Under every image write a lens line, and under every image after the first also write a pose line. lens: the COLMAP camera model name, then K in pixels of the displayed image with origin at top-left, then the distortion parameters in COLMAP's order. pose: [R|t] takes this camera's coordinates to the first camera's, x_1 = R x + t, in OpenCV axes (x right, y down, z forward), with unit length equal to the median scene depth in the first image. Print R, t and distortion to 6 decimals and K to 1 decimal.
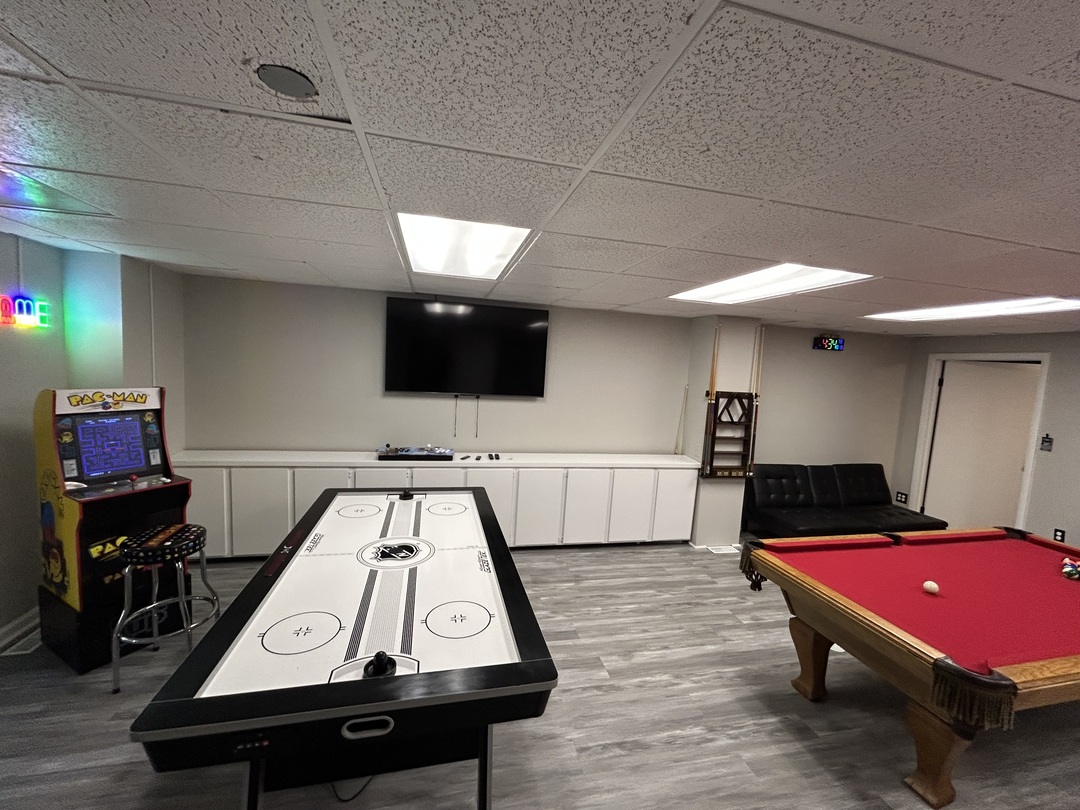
lens RADIAL K [[435.0, 0, 537.8], [0, 435.0, 406.9], [0, 0, 1]] dist [0.002664, 0.000308]
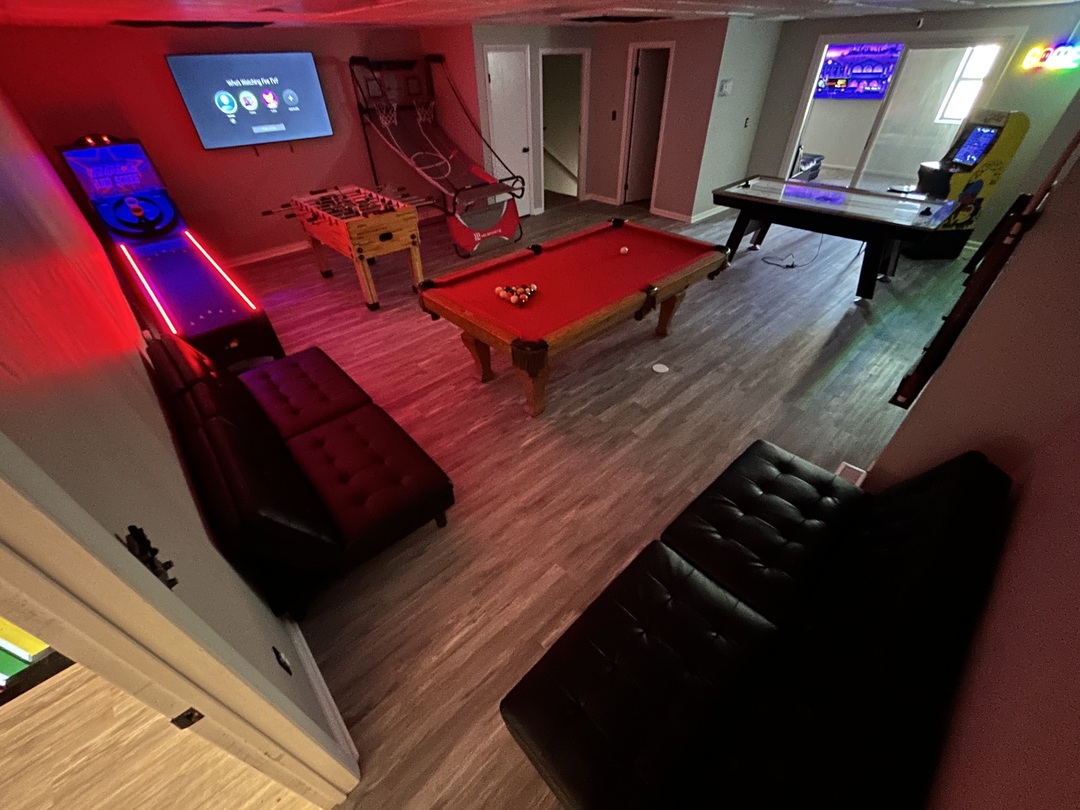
lens RADIAL K [[435.0, 0, 537.8], [0, 435.0, 406.9], [0, 0, 1]] dist [0.002664, 0.000308]
pose [[-0.865123, 0.283698, -0.413616, 1.699248], [-0.075960, 0.741037, 0.667154, -0.182324], [0.495775, 0.608588, -0.619538, 1.849707]]
